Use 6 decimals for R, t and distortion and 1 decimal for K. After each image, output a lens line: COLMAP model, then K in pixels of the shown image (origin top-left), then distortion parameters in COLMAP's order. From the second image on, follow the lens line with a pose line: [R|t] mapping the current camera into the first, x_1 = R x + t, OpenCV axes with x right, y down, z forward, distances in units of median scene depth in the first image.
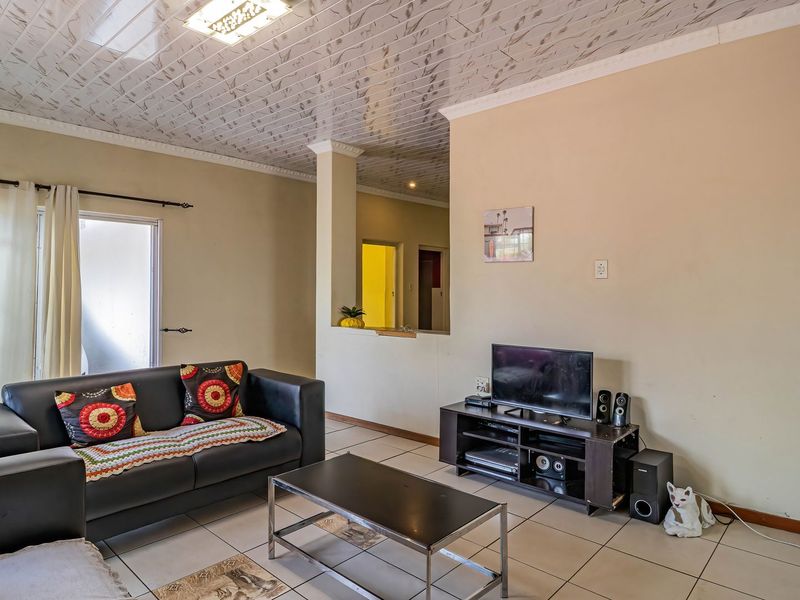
lens RADIAL K [[495.8, 0, 402.1], [0, 495.8, 285.4], [0, 0, 1]] dist [0.004166, -0.013017]
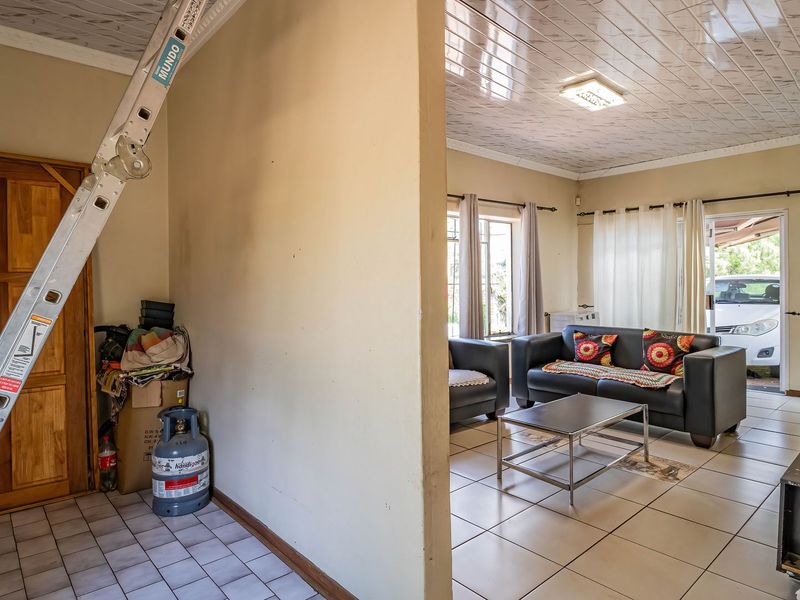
lens RADIAL K [[495.8, 0, 402.1], [0, 495.8, 285.4], [0, 0, 1]] dist [0.004166, -0.013017]
pose [[-0.100753, 0.007746, -0.994881, 1.018851], [0.016322, 0.999848, 0.006132, 0.016795], [0.994778, -0.015621, -0.100864, 0.448081]]
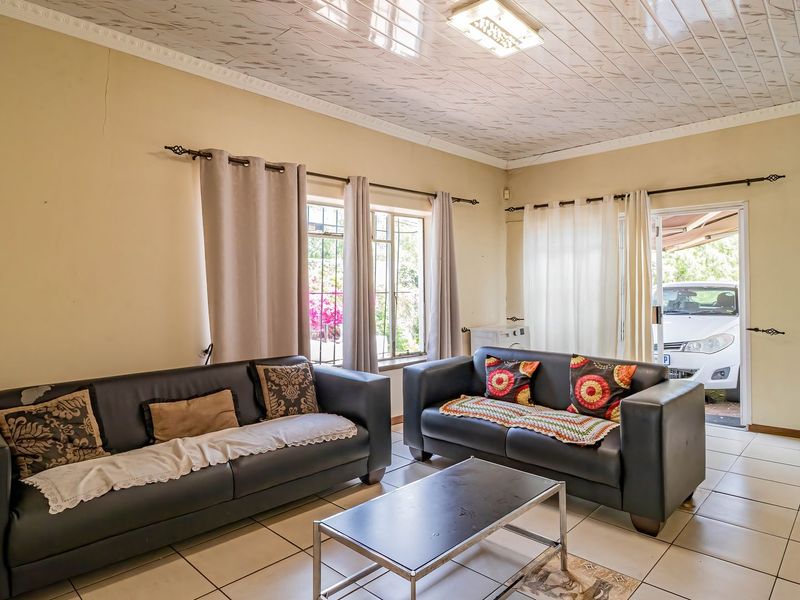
lens RADIAL K [[495.8, 0, 402.1], [0, 495.8, 285.4], [0, 0, 1]] dist [0.004166, -0.013017]
pose [[-0.021462, -0.003834, -0.999762, 0.608175], [0.016157, 0.999861, -0.004181, 0.012080], [0.999639, -0.016243, -0.021397, 0.652163]]
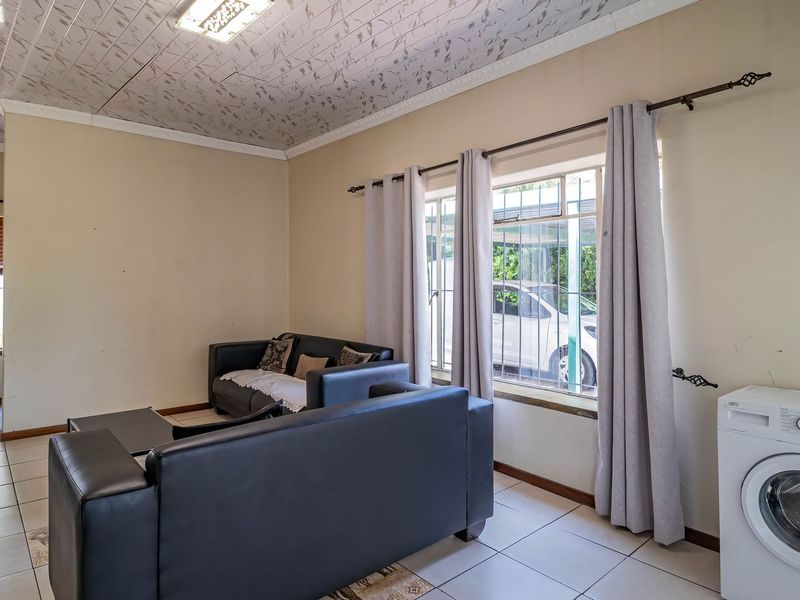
lens RADIAL K [[495.8, 0, 402.1], [0, 495.8, 285.4], [0, 0, 1]] dist [0.004166, -0.013017]
pose [[-0.995131, 0.001293, 0.098548, -0.655036], [-0.000338, 0.999863, -0.016534, 0.030474], [-0.098556, -0.016487, -0.994995, 1.599631]]
